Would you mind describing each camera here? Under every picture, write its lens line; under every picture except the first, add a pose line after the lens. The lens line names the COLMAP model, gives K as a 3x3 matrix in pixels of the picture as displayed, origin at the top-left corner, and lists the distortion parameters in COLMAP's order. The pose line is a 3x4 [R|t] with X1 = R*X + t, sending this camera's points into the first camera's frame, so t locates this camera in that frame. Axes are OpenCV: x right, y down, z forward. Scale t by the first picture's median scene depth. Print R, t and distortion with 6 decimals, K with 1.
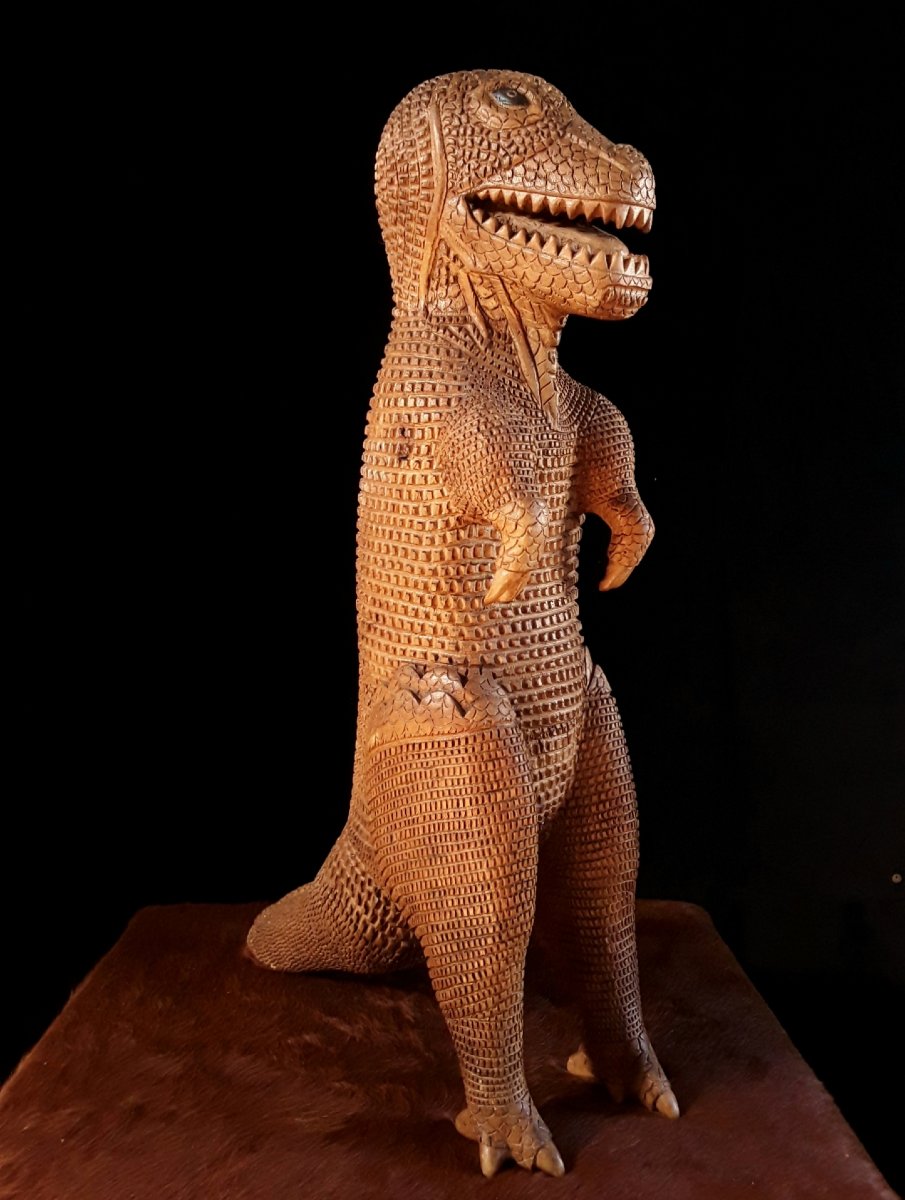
lens RADIAL K [[1023.6, 0, 452.5], [0, 1023.6, 600.0], [0, 0, 1]] dist [0.112543, -0.233006]
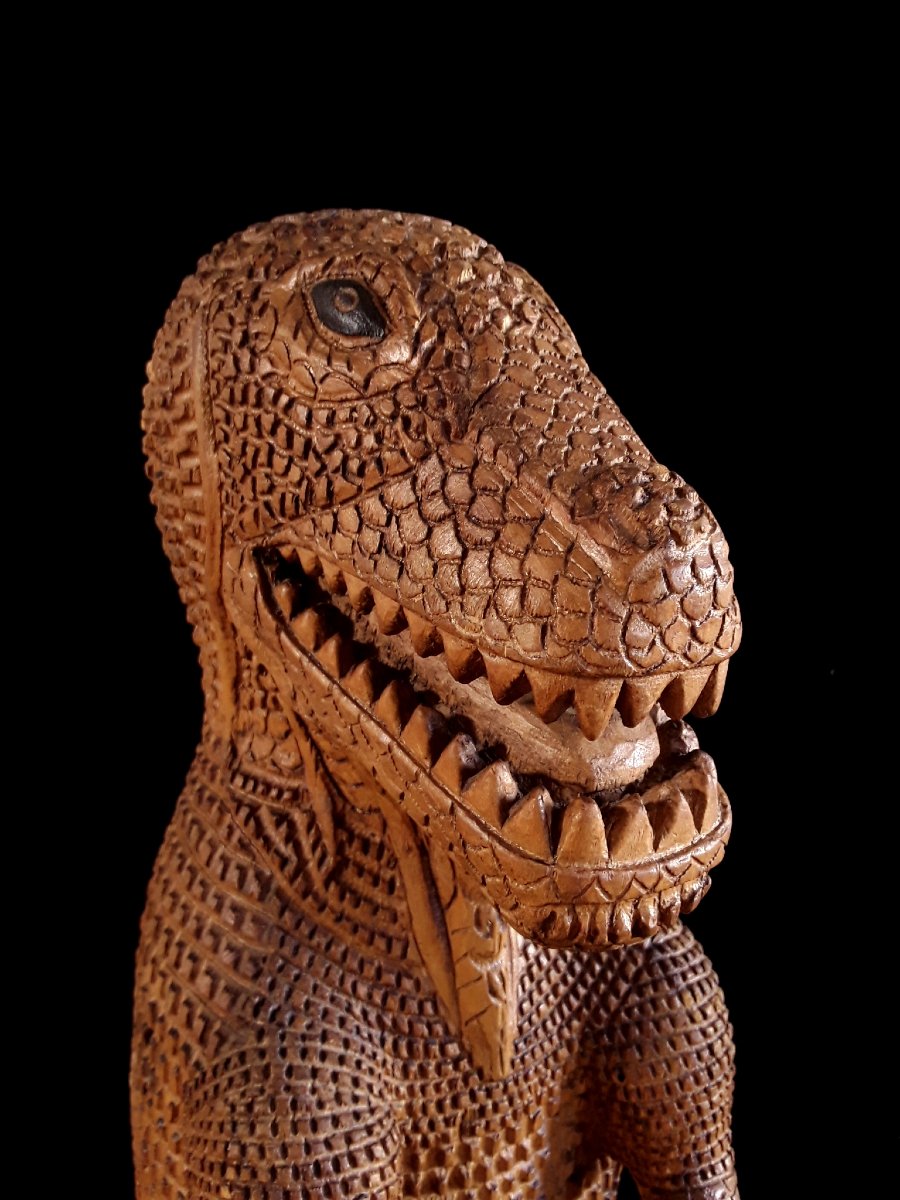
lens RADIAL K [[1017.0, 0, 445.7], [0, 1017.0, 626.0], [0, 0, 1]] dist [0.096395, -0.219809]
pose [[0.955141, 0.079503, -0.285280, 0.181833], [-0.068753, 0.996501, 0.047518, -0.359698], [0.288060, -0.025772, 0.957266, 0.607876]]
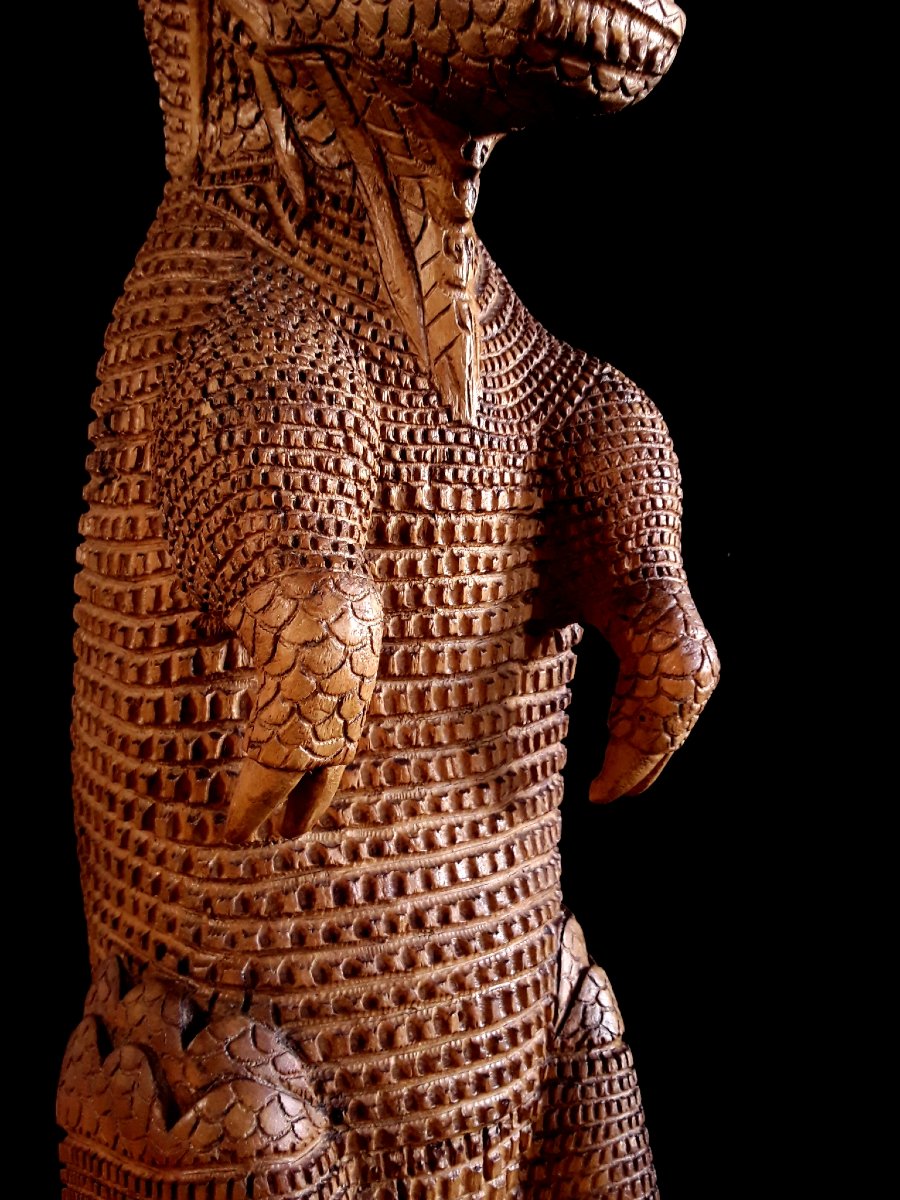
lens RADIAL K [[1023.6, 0, 450.0], [0, 1023.6, 600.0], [0, 0, 1]] dist [0.112543, -0.233006]
pose [[0.982055, 0.035503, -0.185223, 0.174243], [-0.055017, 0.993333, -0.101303, -0.049989], [0.180391, 0.109675, 0.977461, 0.592923]]
